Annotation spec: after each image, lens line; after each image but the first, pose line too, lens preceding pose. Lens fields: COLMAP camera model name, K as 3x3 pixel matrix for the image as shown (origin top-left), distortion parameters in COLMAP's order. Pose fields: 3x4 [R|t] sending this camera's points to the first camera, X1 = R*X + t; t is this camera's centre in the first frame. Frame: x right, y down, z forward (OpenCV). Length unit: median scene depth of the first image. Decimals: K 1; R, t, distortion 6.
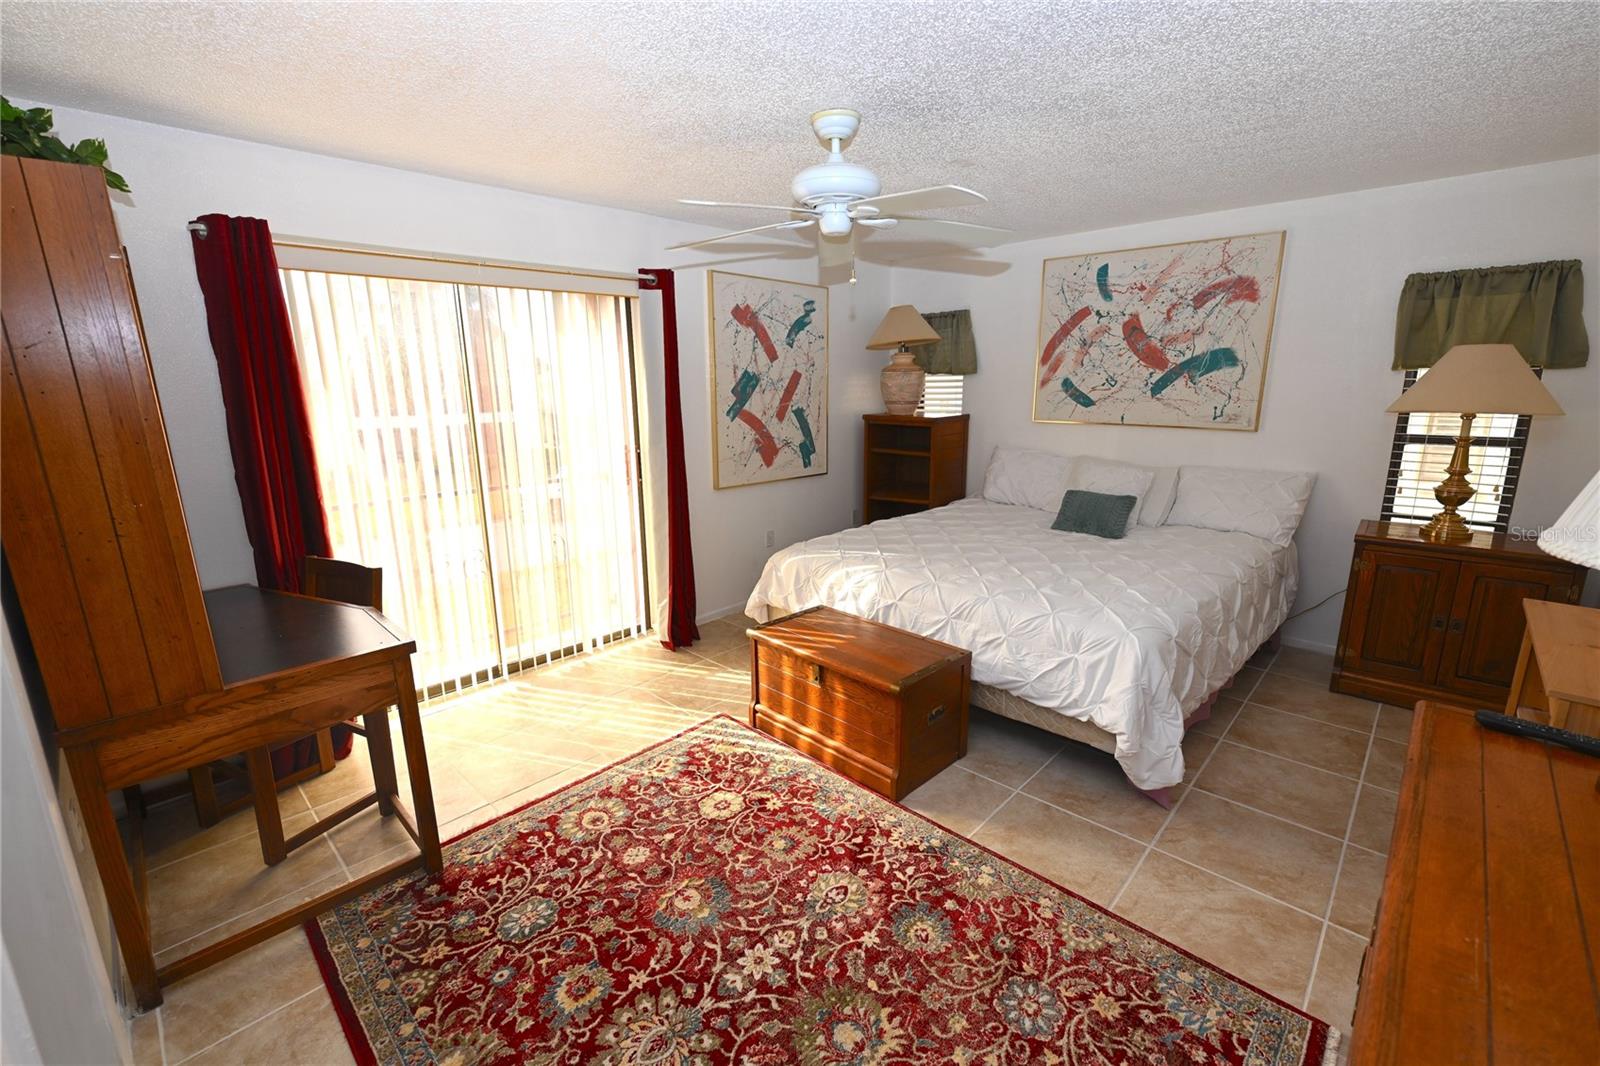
lens RADIAL K [[666.6, 0, 799.7], [0, 666.6, 532.4], [0, 0, 1]] dist [-0.001233, 0.000555]
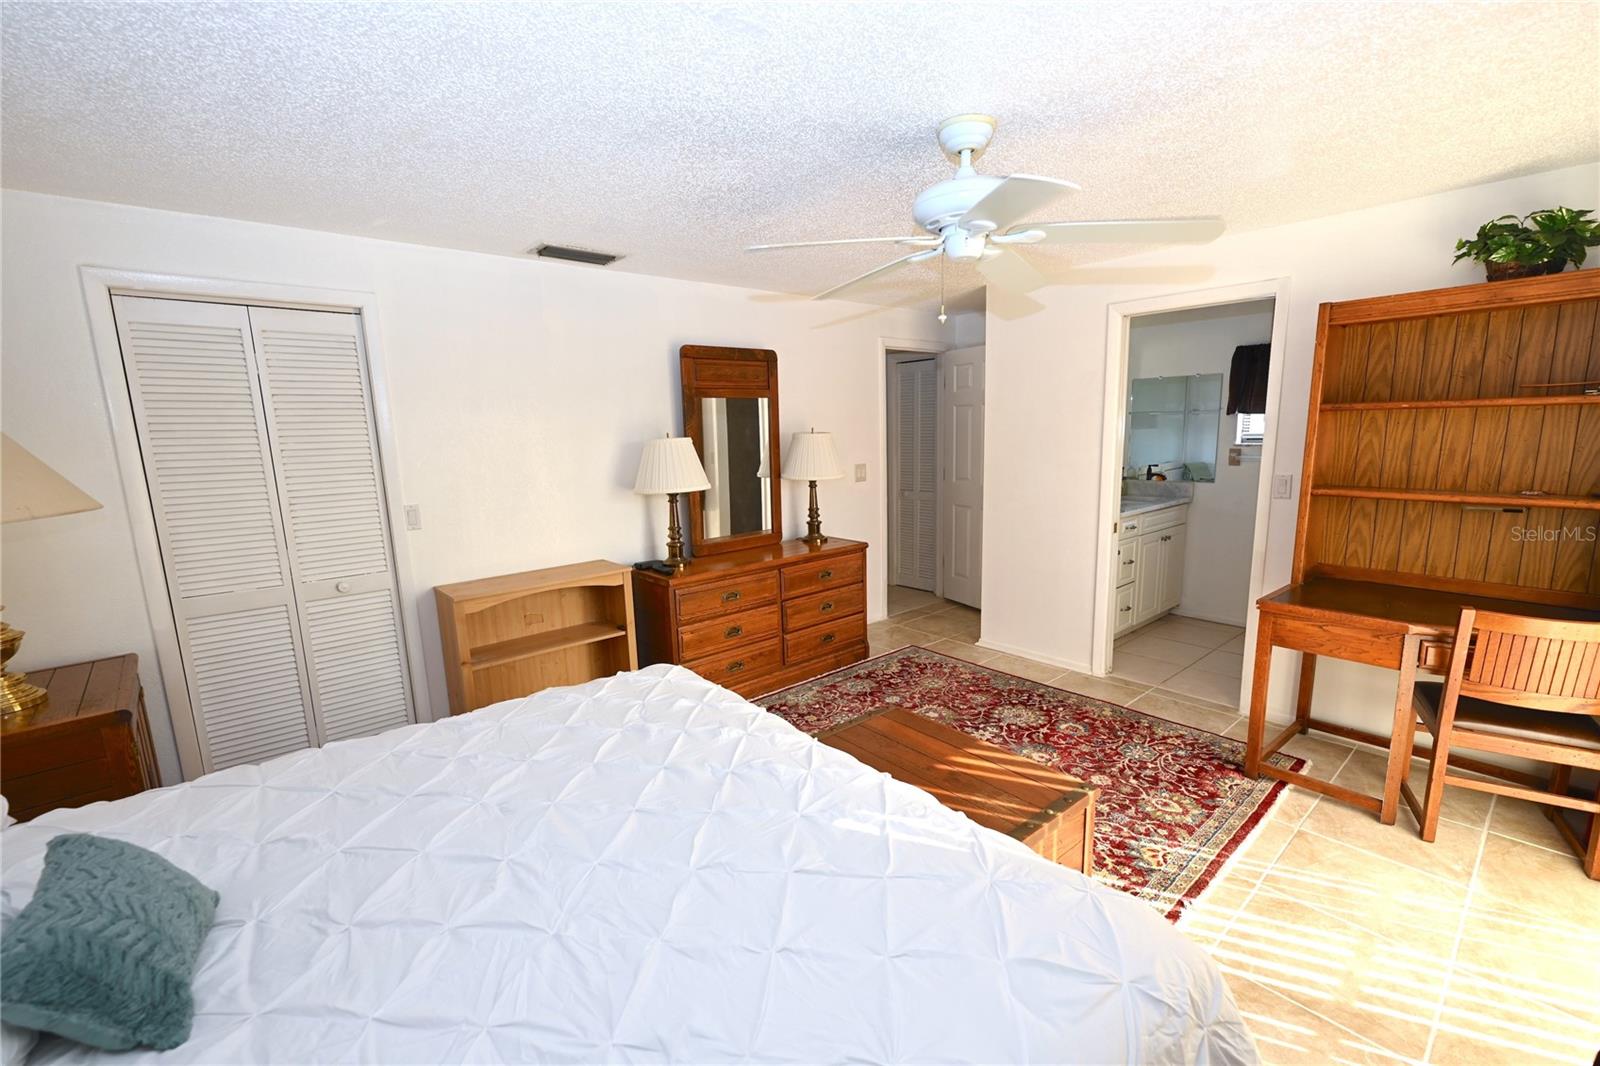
lens RADIAL K [[666.6, 0, 799.9], [0, 666.6, 540.0], [0, 0, 1]] dist [-0.001233, 0.000555]
pose [[-0.994858, 0.024511, 0.098269, 0.223817], [0.060532, 0.921807, 0.382893, -0.537294], [-0.081200, 0.386873, -0.918551, 2.295745]]
